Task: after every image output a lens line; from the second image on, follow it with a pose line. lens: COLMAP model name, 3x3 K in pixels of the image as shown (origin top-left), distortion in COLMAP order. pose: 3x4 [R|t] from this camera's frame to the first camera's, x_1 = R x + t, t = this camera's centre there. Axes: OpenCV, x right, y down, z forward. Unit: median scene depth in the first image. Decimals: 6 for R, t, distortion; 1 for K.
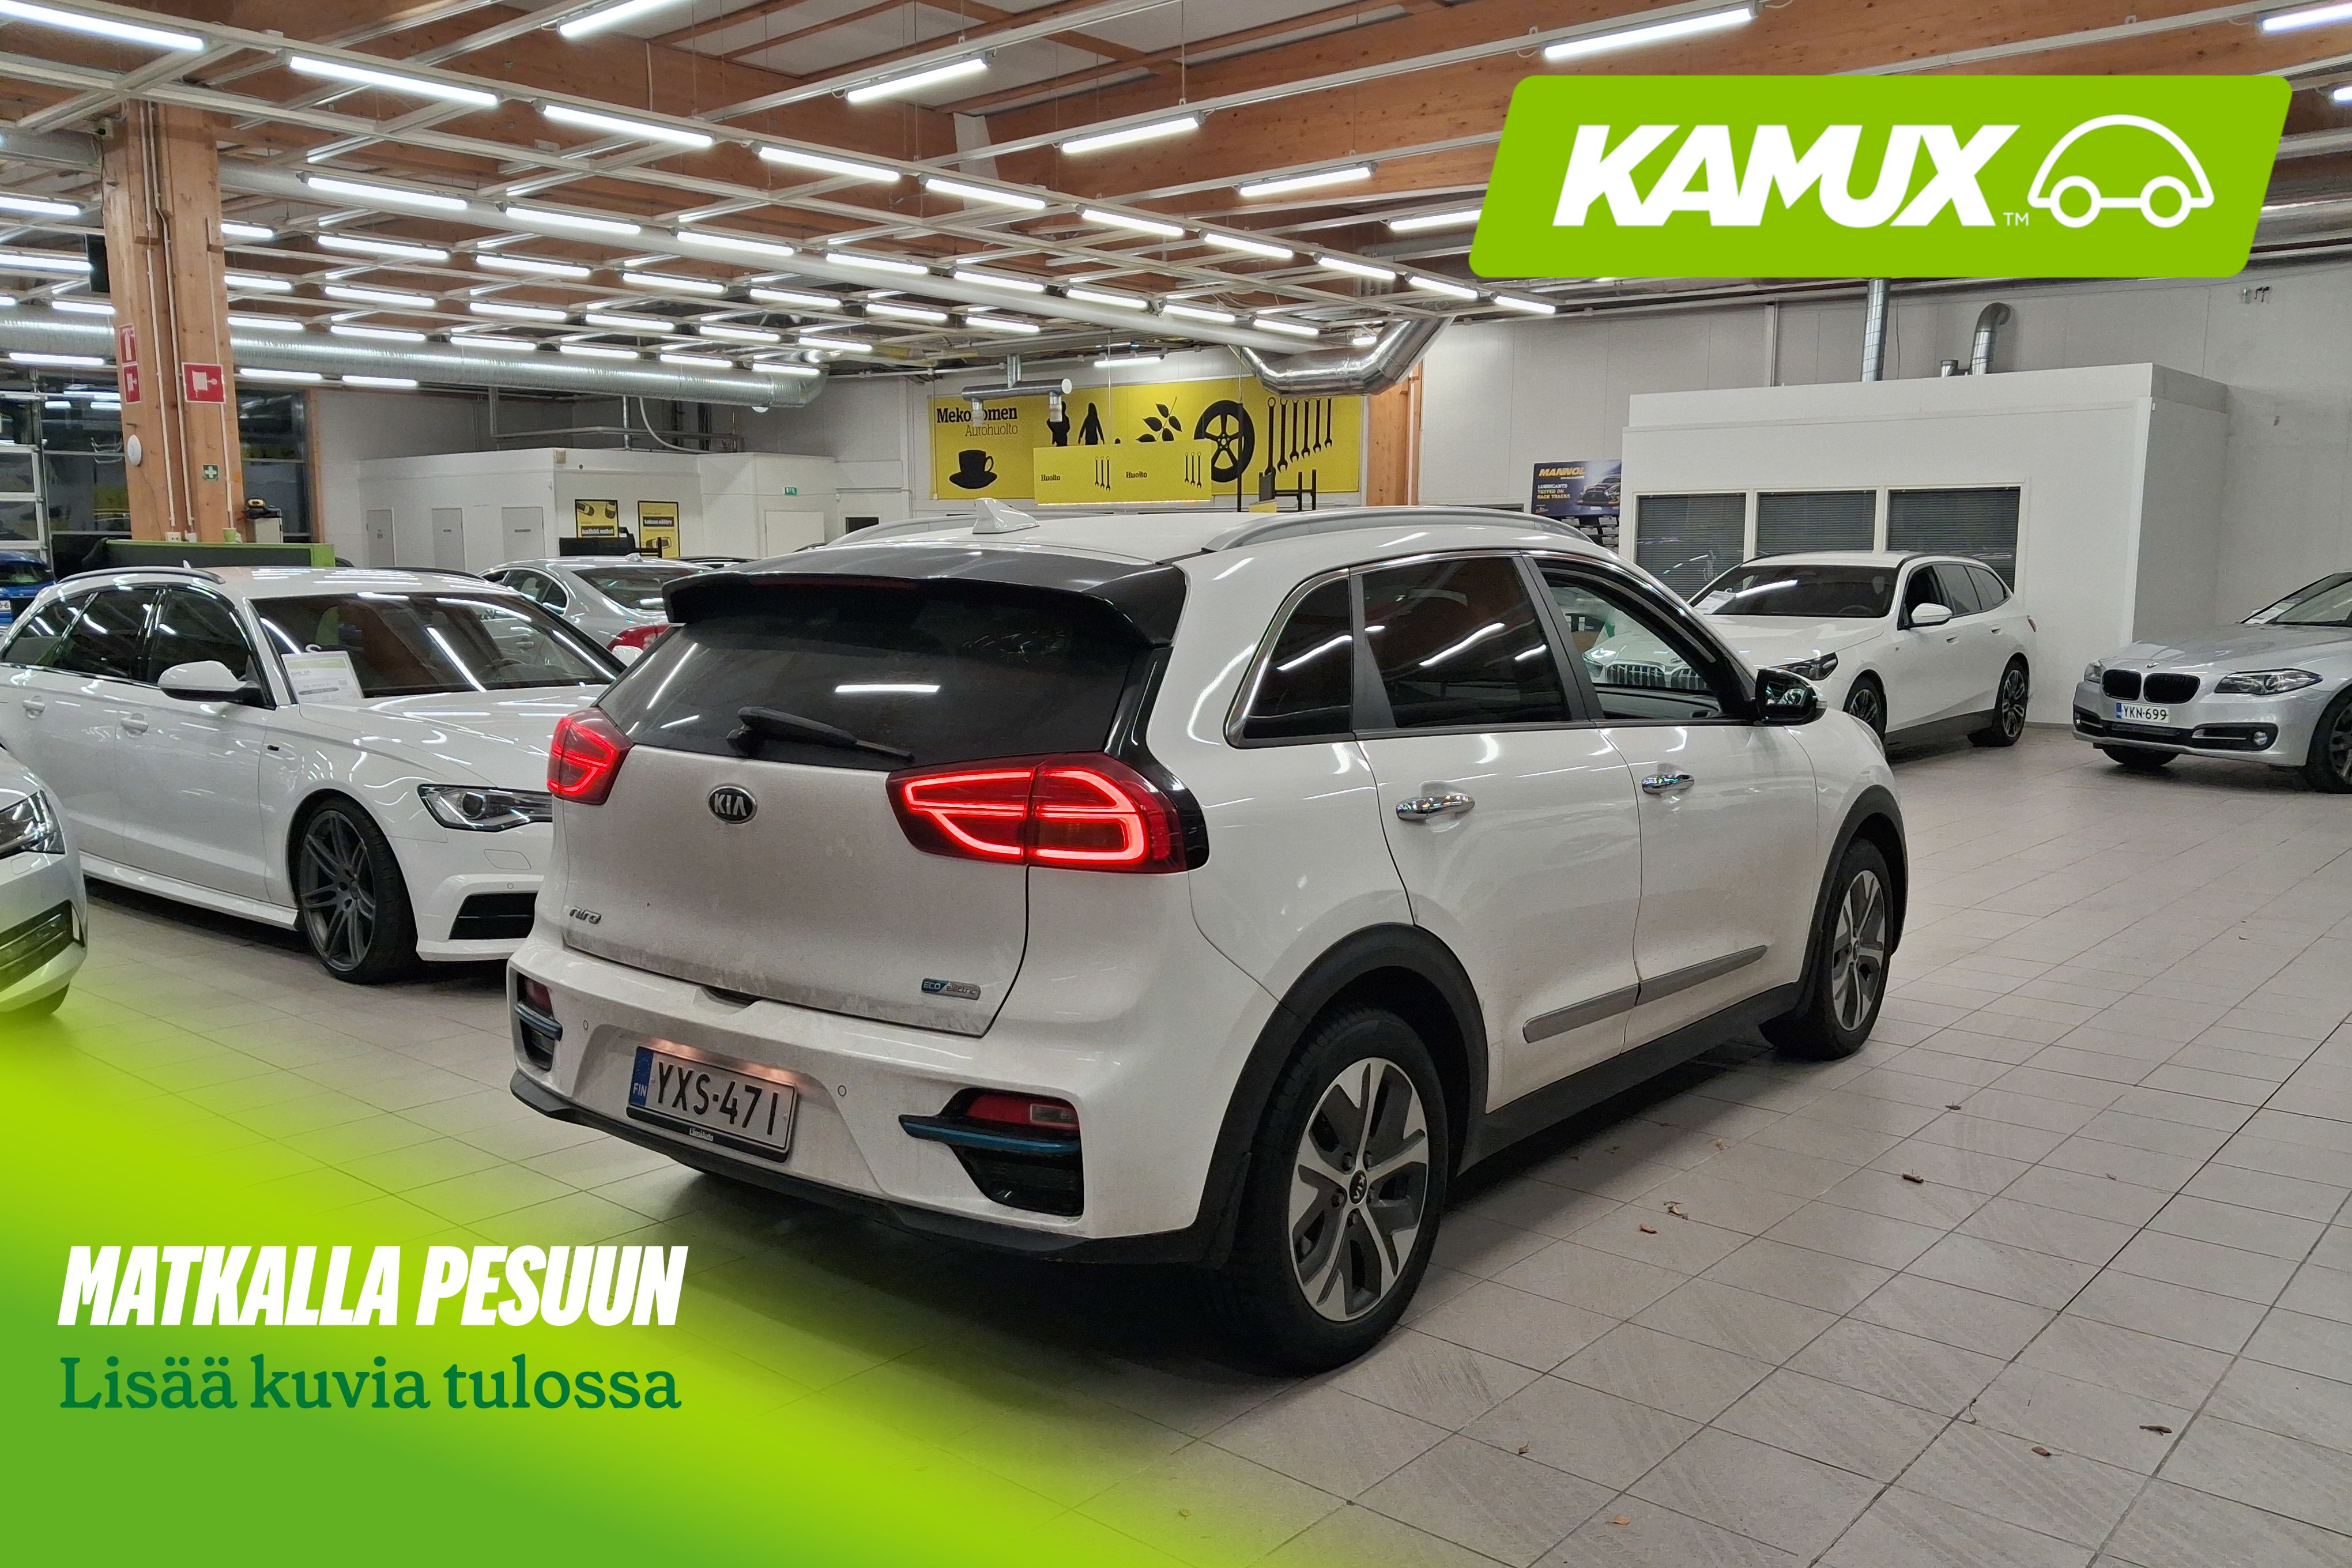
lens RADIAL K [[1867.9, 0, 1176.0], [0, 1867.9, 784.0], [0, 0, 1]] dist [0.002736, 0.001072]
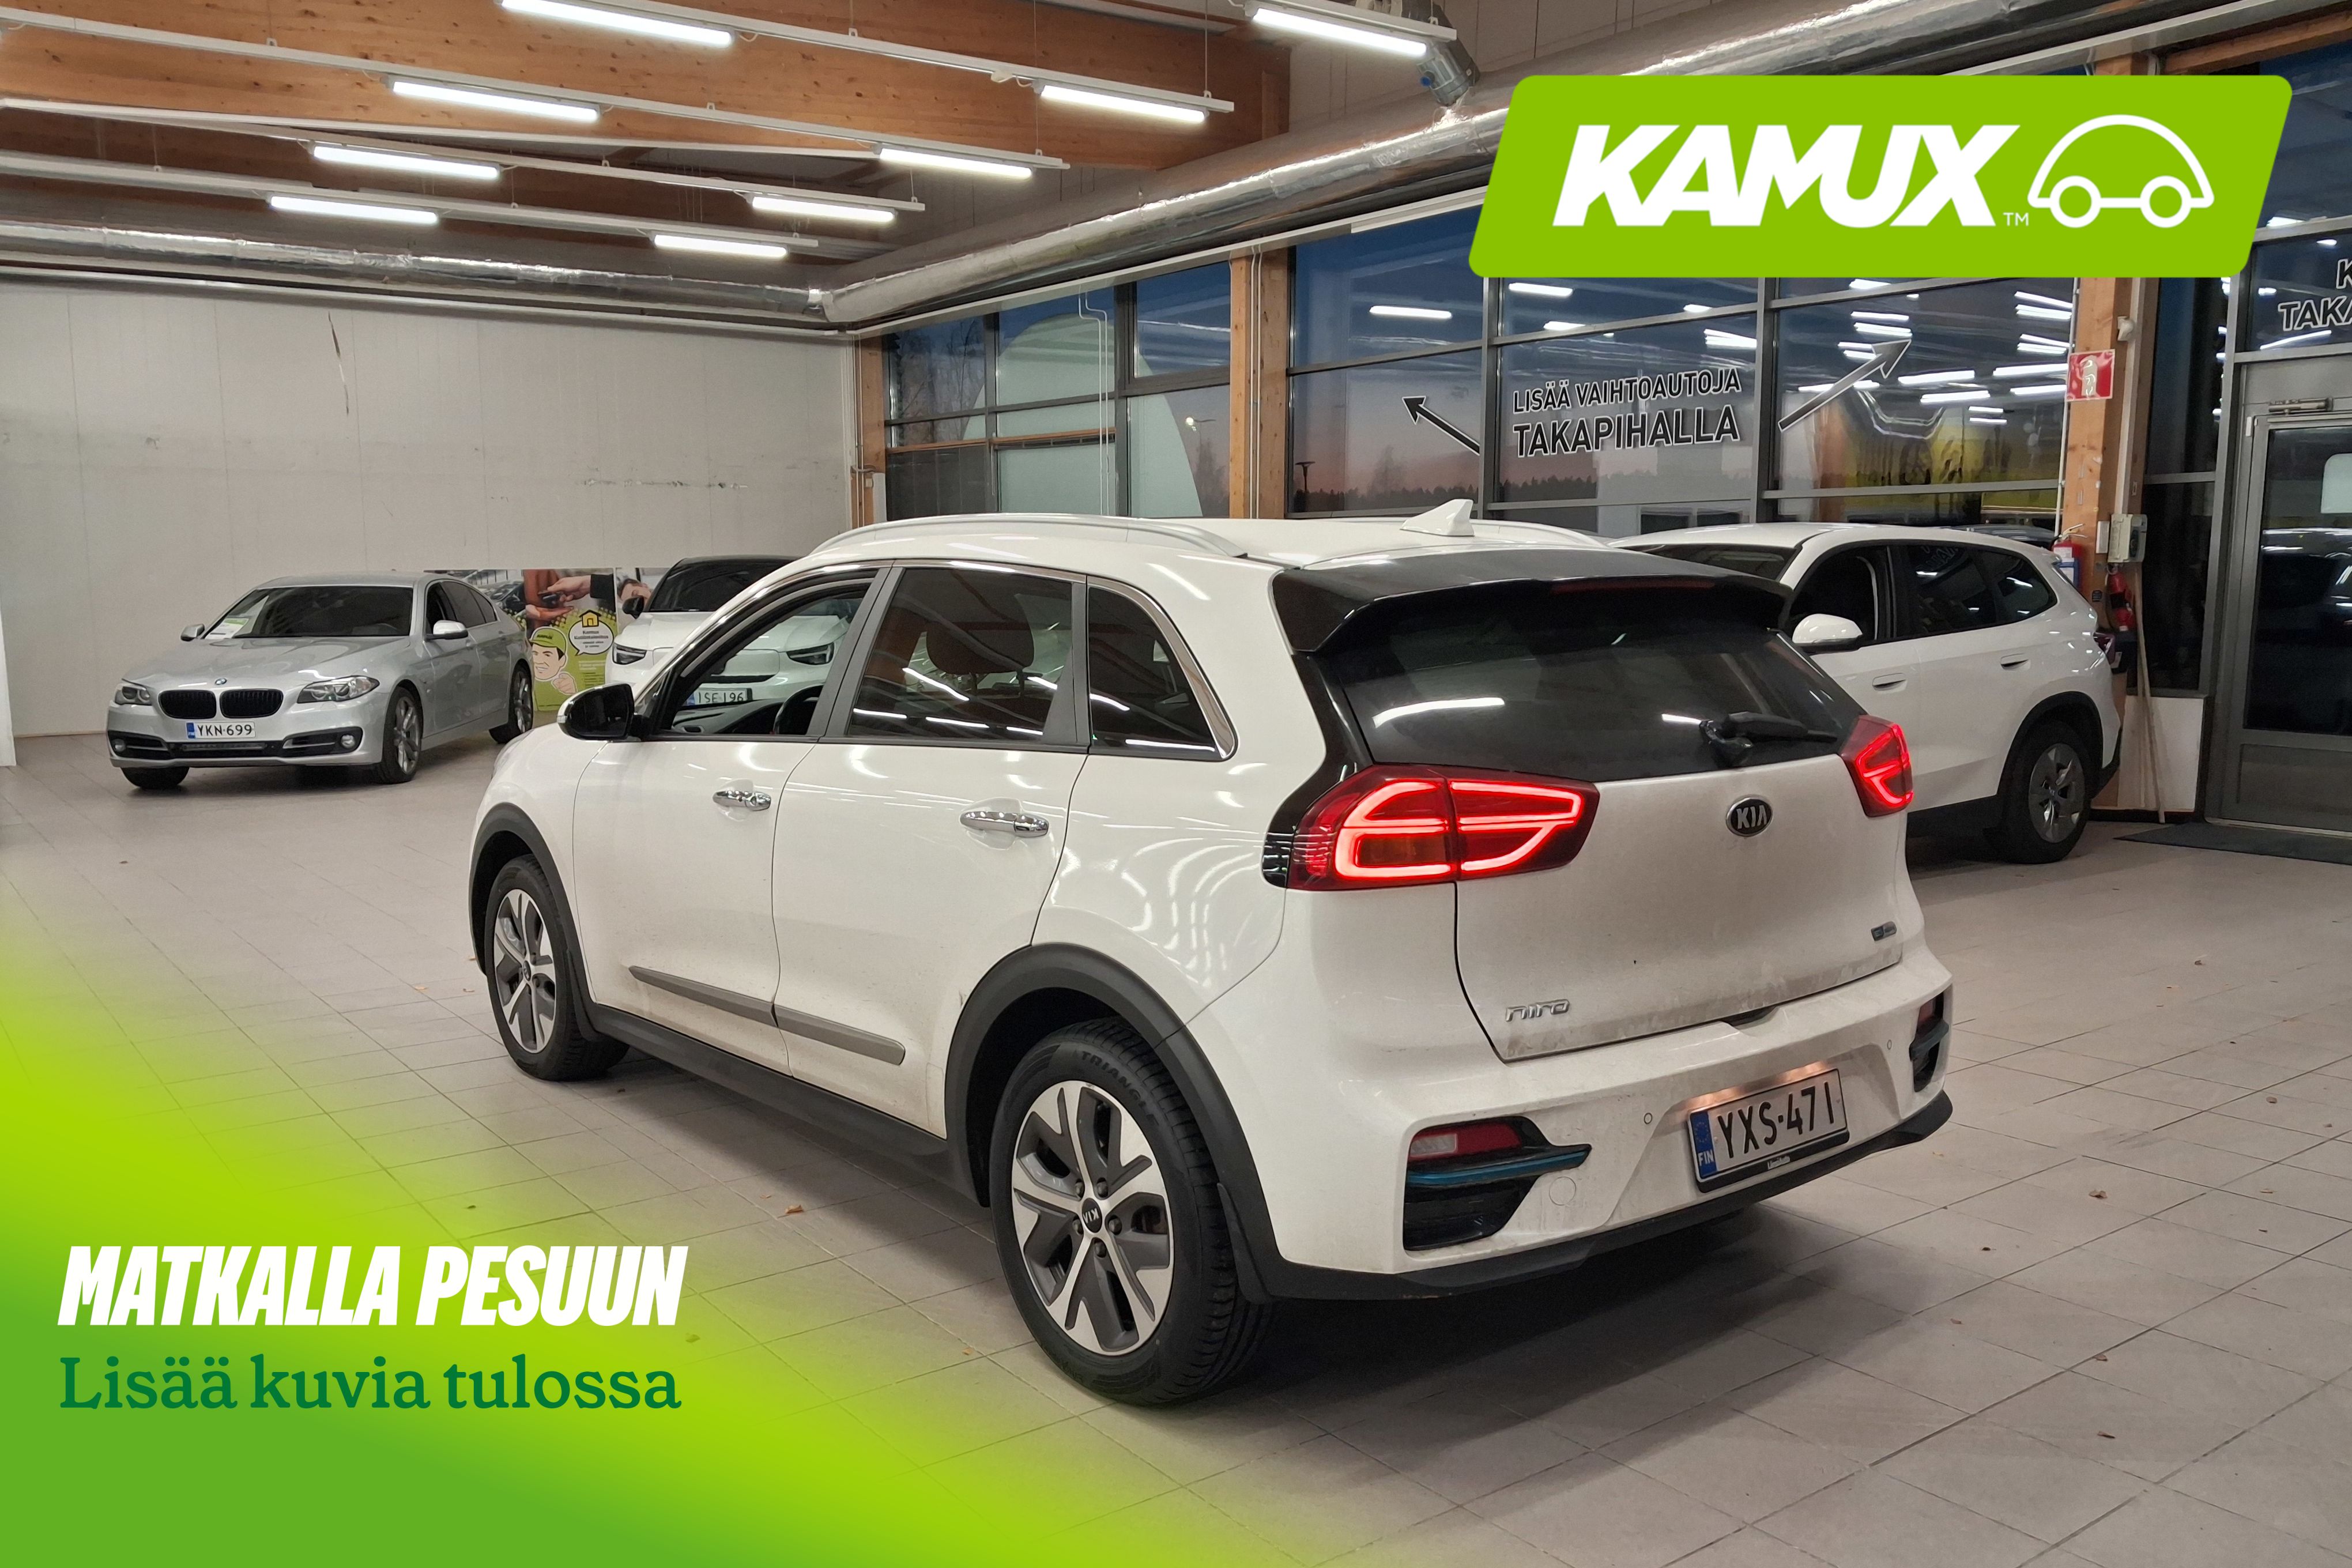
lens RADIAL K [[1857.1, 0, 1176.0], [0, 1857.1, 784.0], [0, 0, 1]] dist [-0.010498, 0.002403]
pose [[0.250868, -0.120059, 0.960547, -0.795207], [0.129382, 0.987535, 0.089641, -0.084566], [-0.959336, 0.101789, 0.263274, 0.665777]]
